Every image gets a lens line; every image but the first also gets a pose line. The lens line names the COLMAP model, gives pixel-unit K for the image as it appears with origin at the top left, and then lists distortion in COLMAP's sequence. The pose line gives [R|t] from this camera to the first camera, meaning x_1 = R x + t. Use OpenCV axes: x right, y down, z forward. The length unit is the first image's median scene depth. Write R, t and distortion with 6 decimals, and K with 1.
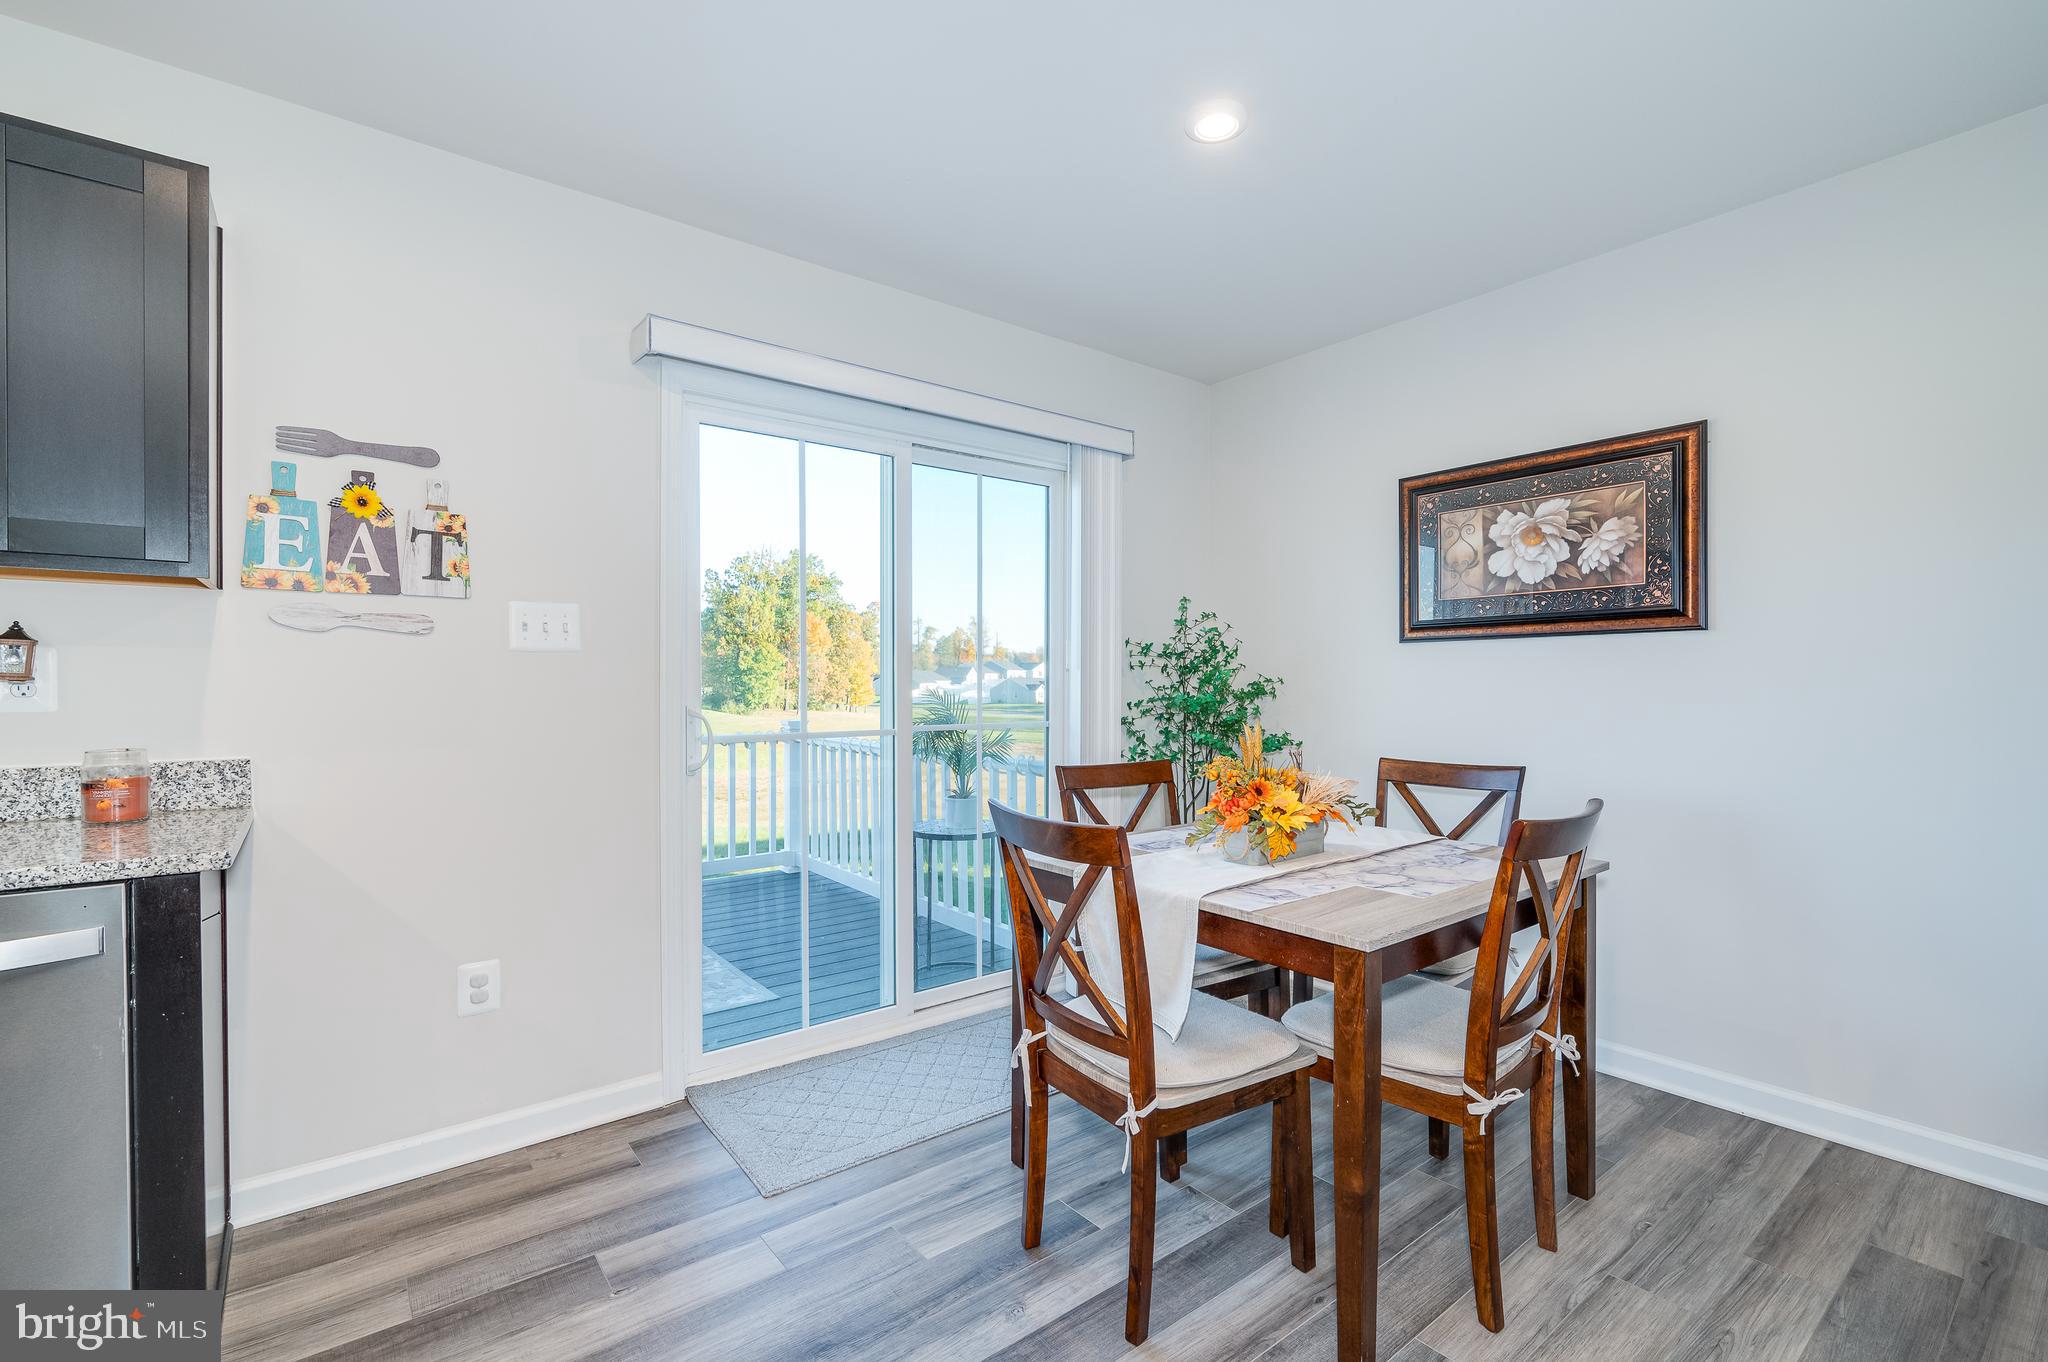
lens RADIAL K [[900.7, 0, 1039.0], [0, 900.7, 699.0], [0, 0, 1]] dist [0.003850, -0.000503]
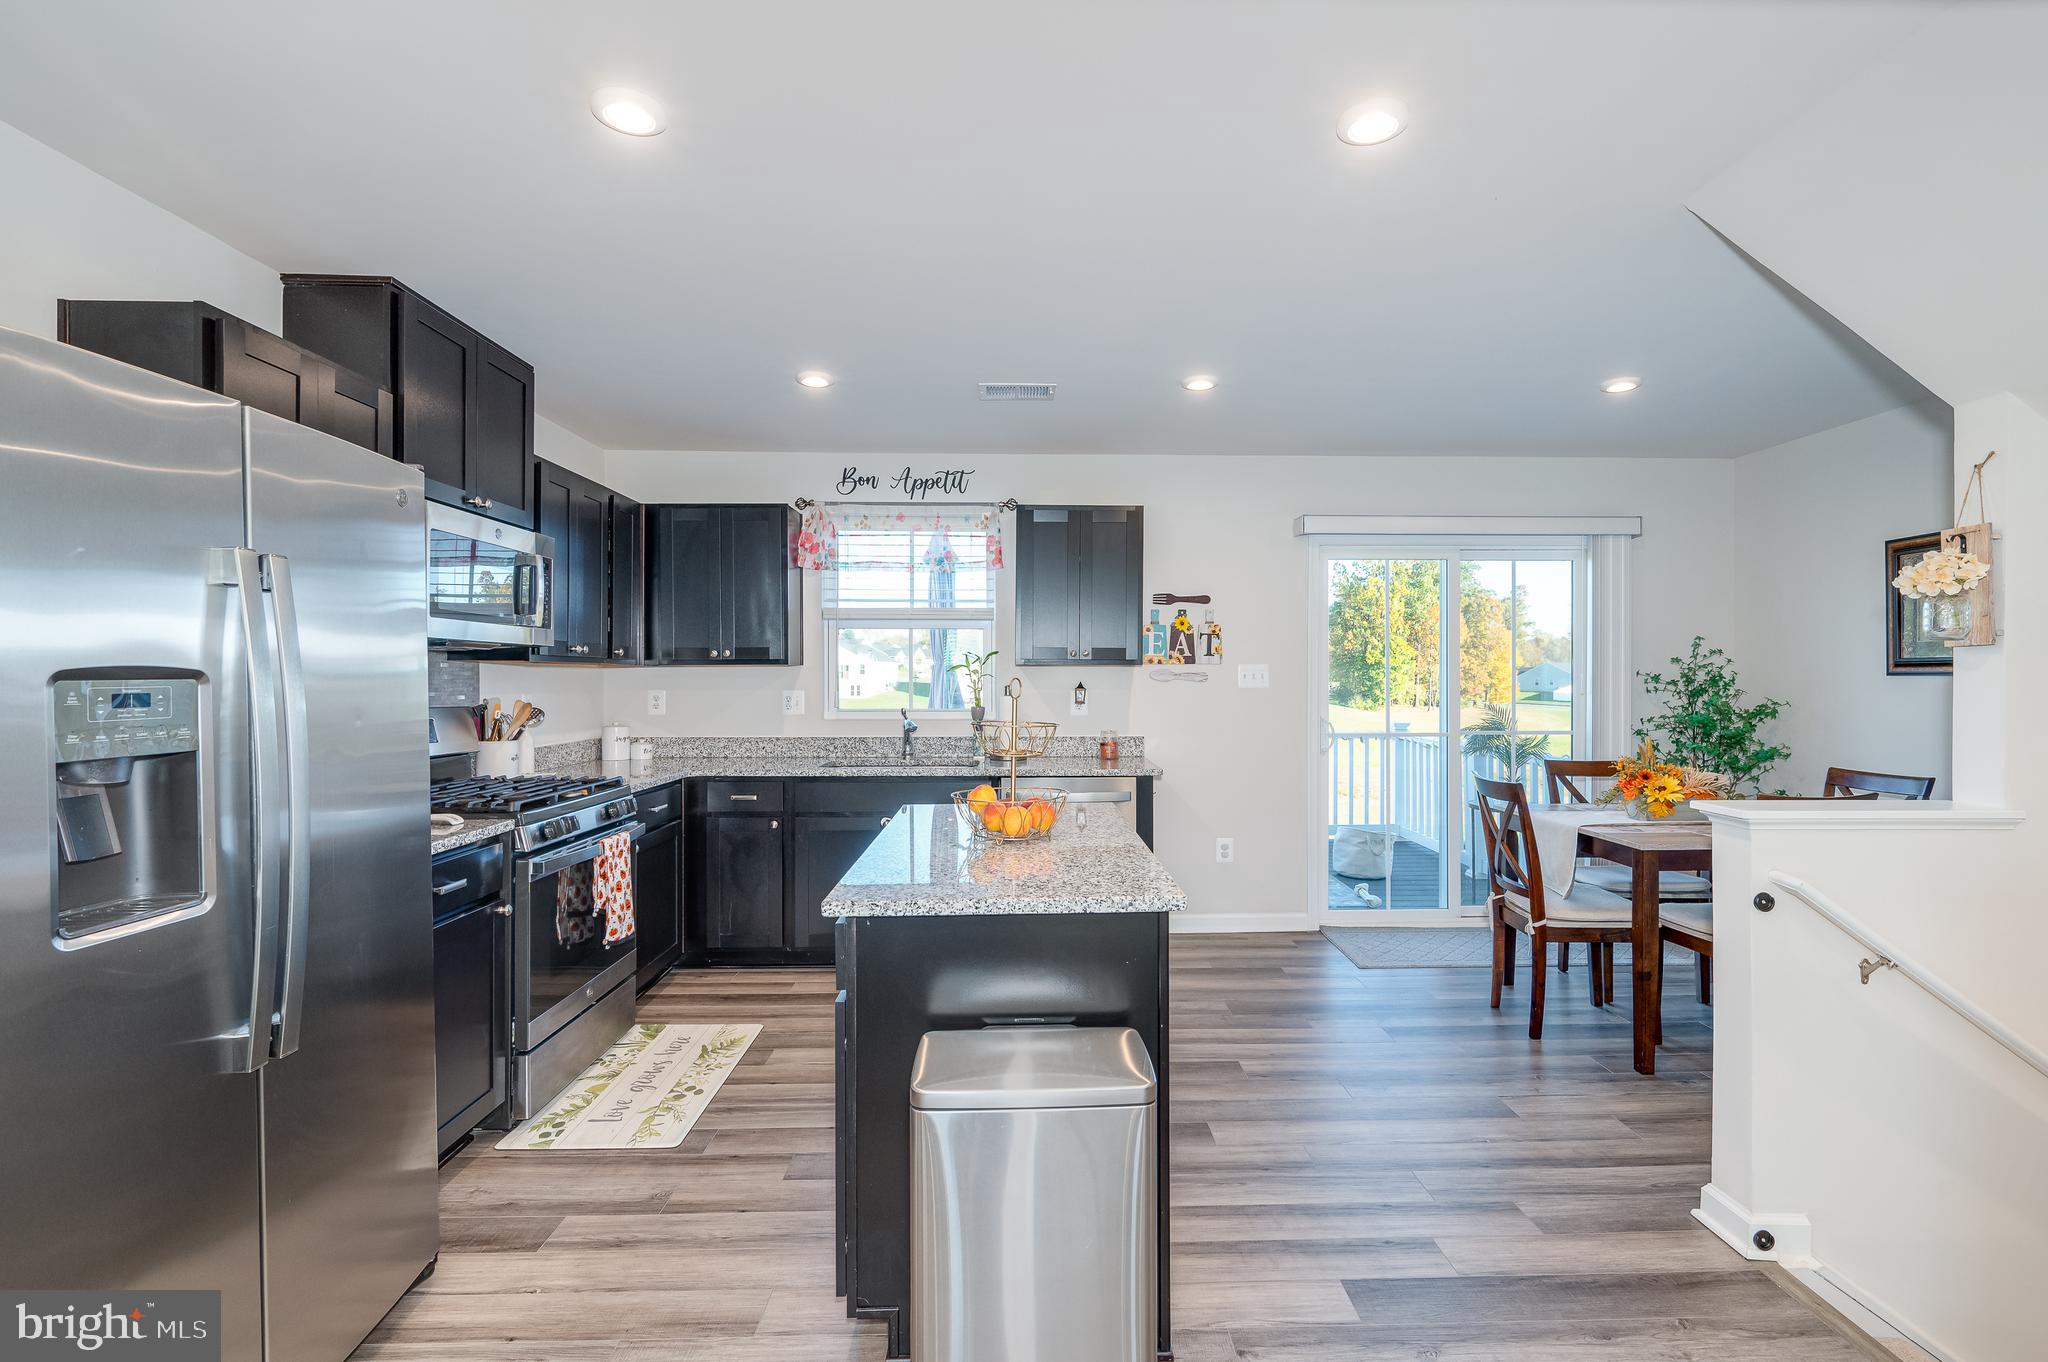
lens RADIAL K [[990.9, 0, 1049.1], [0, 990.9, 678.2], [0, 0, 1]] dist [-0.003443, -0.000902]
pose [[0.805998, 0.001881, -0.591915, 0.413882], [-0.009859, 0.999899, -0.010247, -0.050656], [0.591836, 0.014095, 0.805935, -1.105450]]
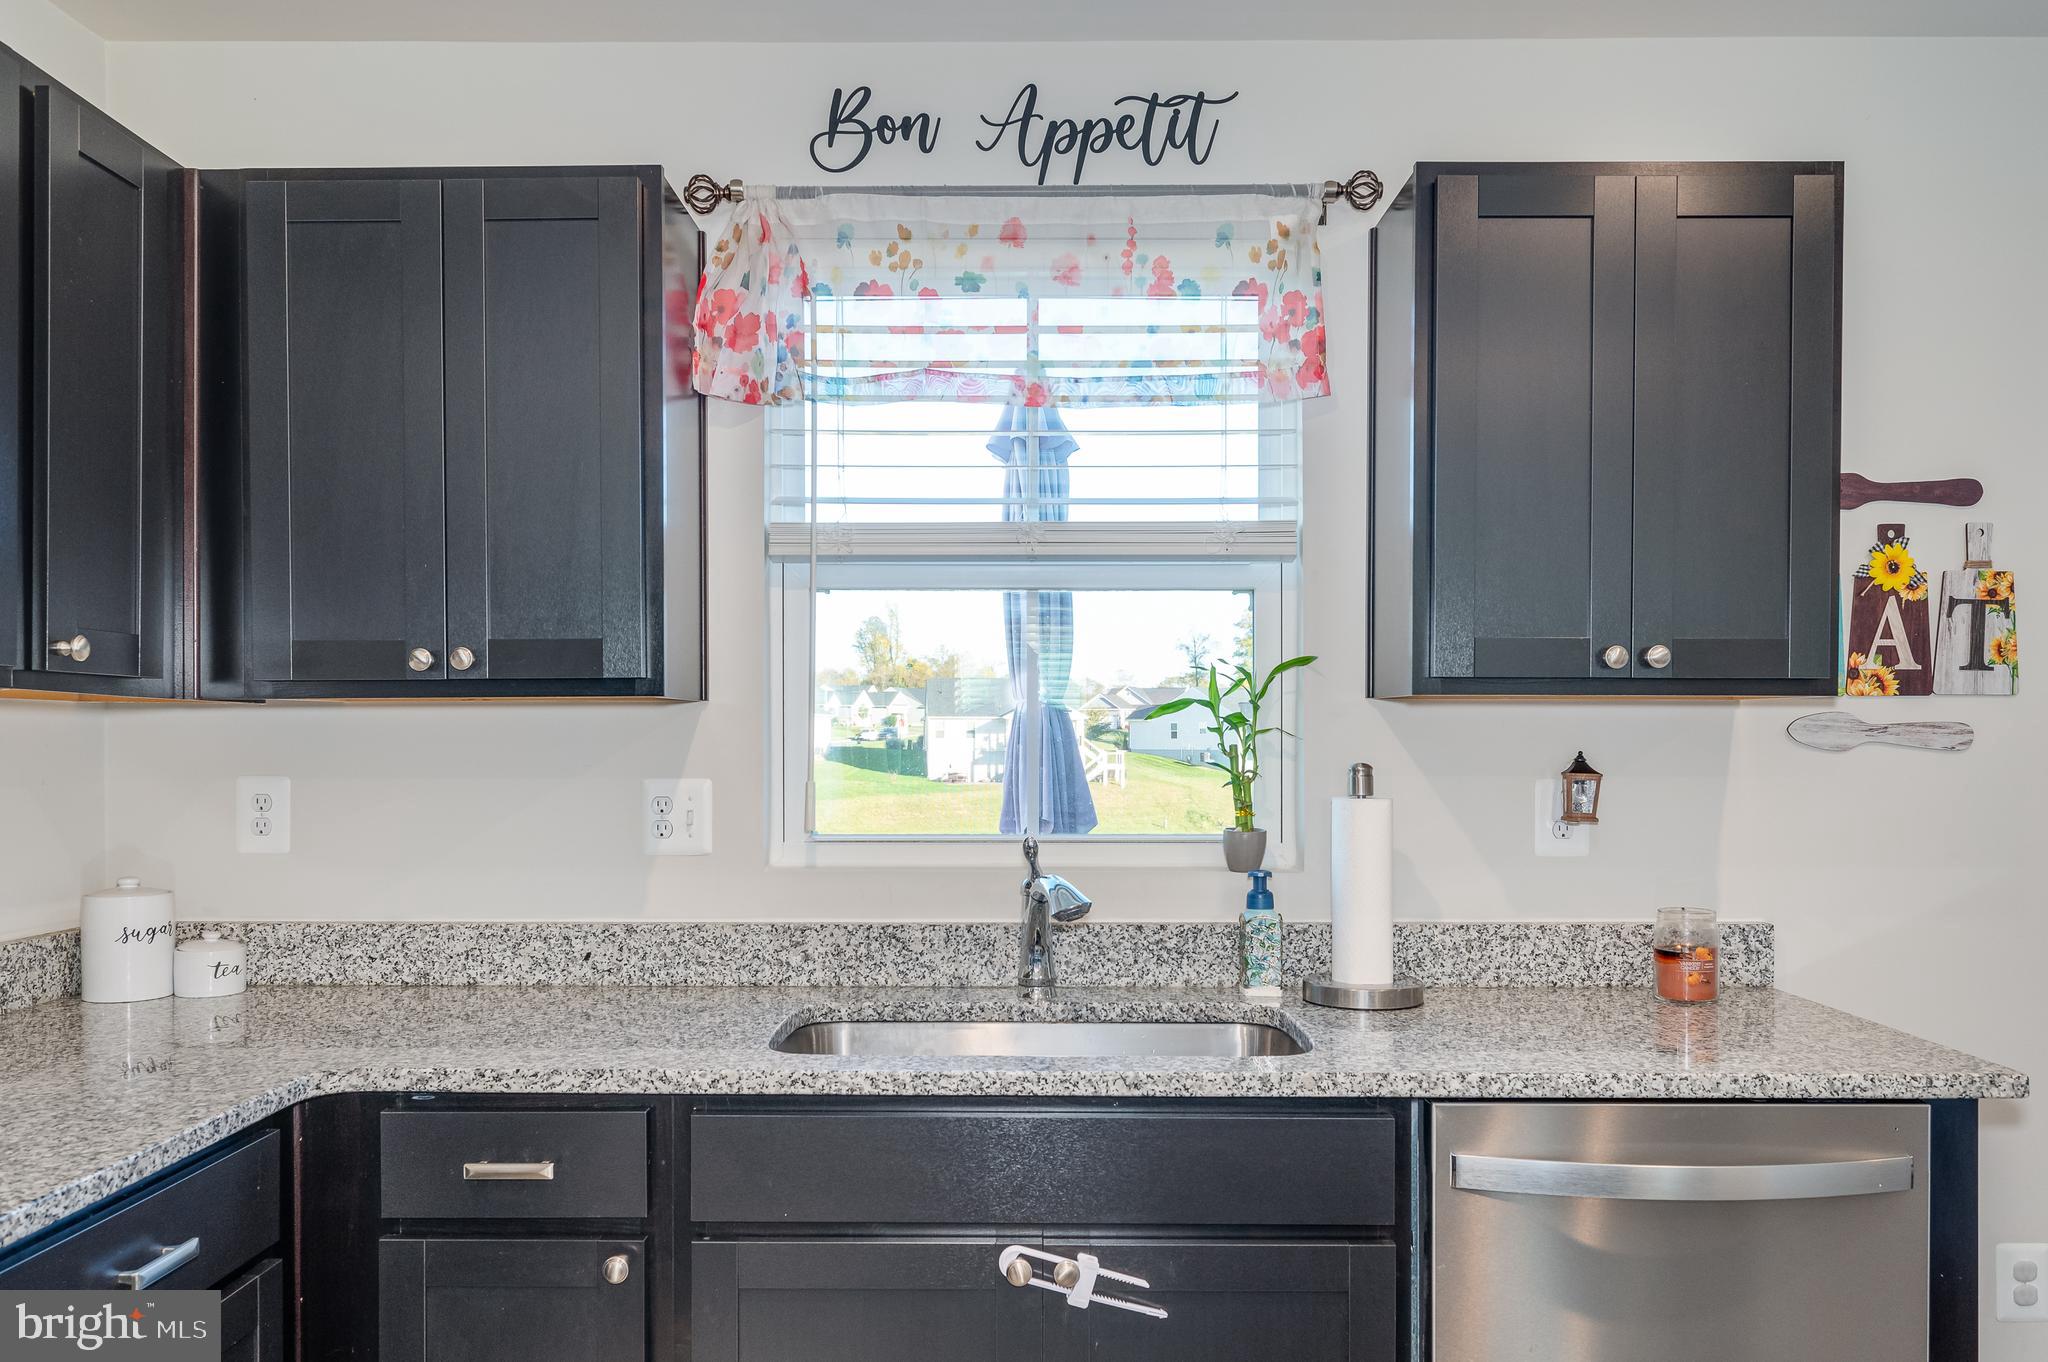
lens RADIAL K [[1540.8, 0, 994.9], [0, 1540.8, 742.0], [0, 0, 1]] dist [-0.000559, -0.001202]
pose [[0.782794, 0.002458, -0.622277, -0.516435], [-0.009782, 0.999917, -0.008355, -0.060018], [0.622205, 0.012627, 0.782753, -0.363282]]
